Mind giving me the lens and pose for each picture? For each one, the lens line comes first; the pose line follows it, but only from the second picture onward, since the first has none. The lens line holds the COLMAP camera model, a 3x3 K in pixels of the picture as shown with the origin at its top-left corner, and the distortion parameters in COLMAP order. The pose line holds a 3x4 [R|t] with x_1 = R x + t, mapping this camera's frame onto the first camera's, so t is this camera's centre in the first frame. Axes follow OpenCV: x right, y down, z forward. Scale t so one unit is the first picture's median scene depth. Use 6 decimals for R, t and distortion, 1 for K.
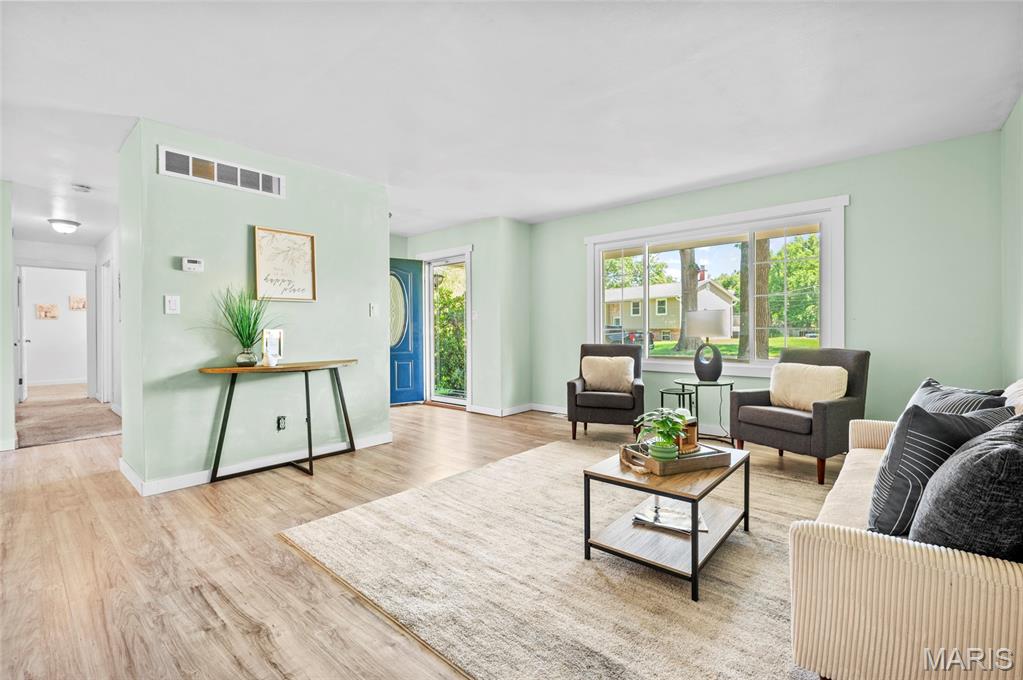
lens RADIAL K [[441.9, 0, 513.8], [0, 441.9, 327.8], [0, 0, 1]] dist [-0.000019, -0.000084]
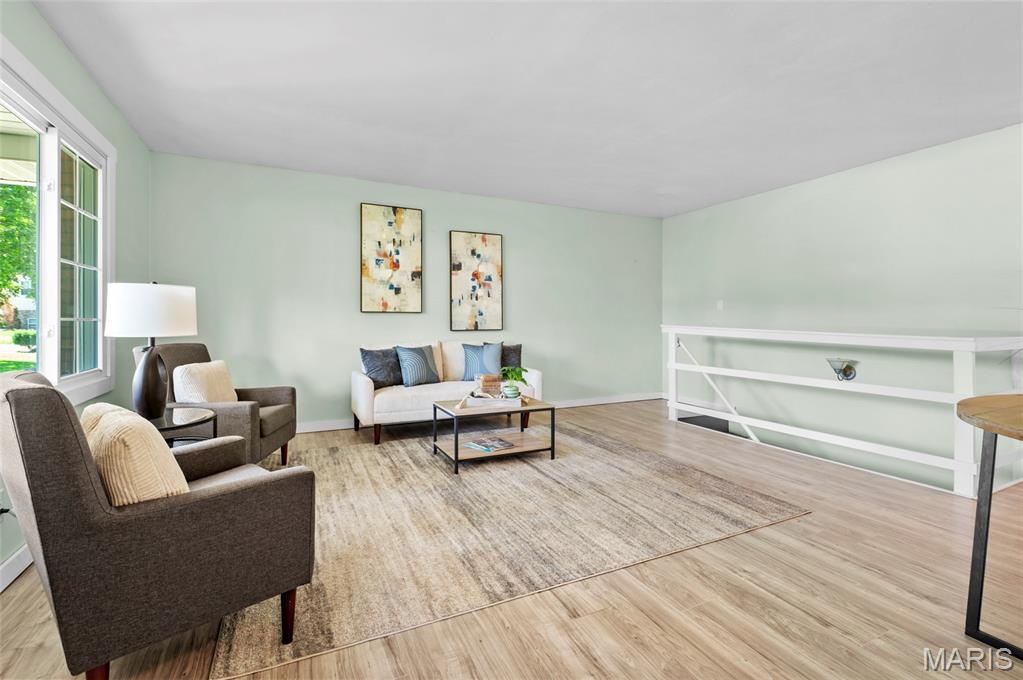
lens RADIAL K [[447.4, 0, 508.7], [0, 447.4, 321.3], [0, 0, 1]] dist [-0.000603, -0.000082]
pose [[-0.924510, 0.007129, 0.381092, -0.228260], [0.005379, 0.999970, -0.005655, 0.012208], [-0.381121, -0.003178, -0.924520, 1.876590]]
